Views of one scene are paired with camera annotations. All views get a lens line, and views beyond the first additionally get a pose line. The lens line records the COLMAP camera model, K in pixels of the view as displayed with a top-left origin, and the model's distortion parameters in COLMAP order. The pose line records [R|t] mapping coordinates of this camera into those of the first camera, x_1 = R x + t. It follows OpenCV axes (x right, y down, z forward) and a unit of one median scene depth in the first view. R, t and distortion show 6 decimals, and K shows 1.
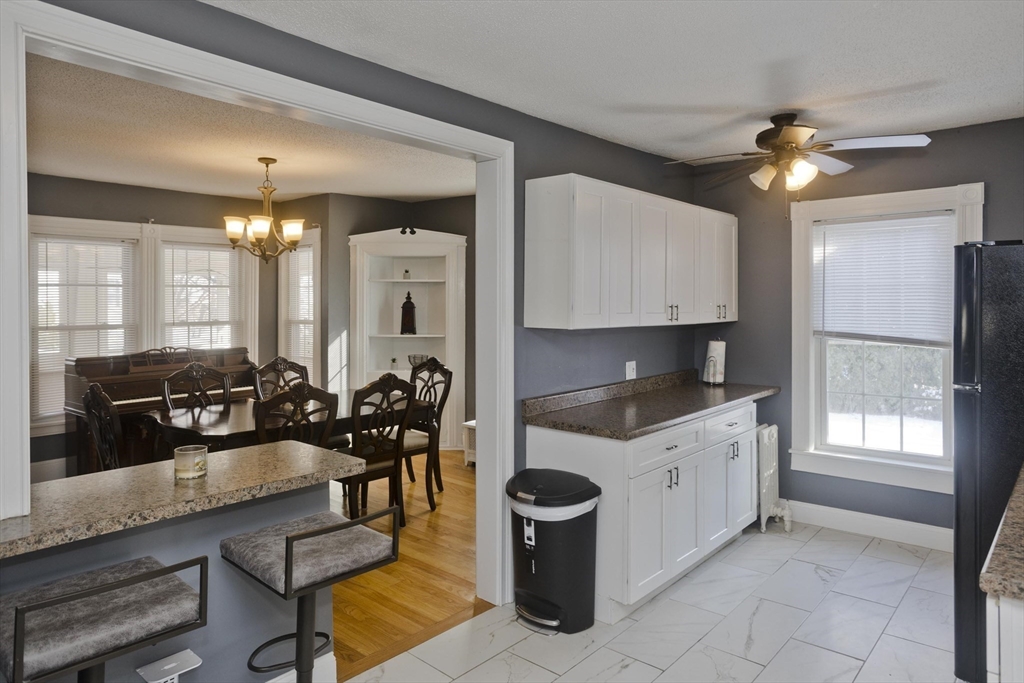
lens RADIAL K [[666.8, 0, 510.4], [0, 666.8, 304.0], [0, 0, 1]] dist [0.010304, 0.001781]
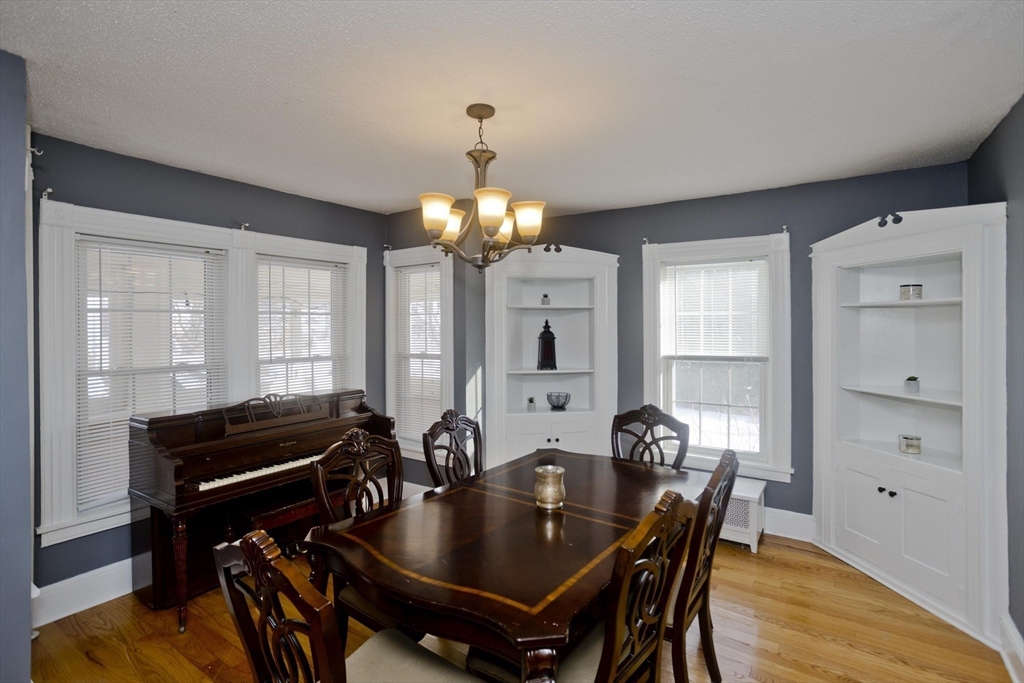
lens RADIAL K [[503.6, 0, 518.0], [0, 503.6, 331.2], [0, 0, 1]] dist [-0.036440, 0.019216]
pose [[0.991484, -0.005773, 0.130101, -0.288535], [0.006037, 0.999980, -0.001628, -0.003069], [-0.130089, 0.002400, 0.991499, 0.382118]]
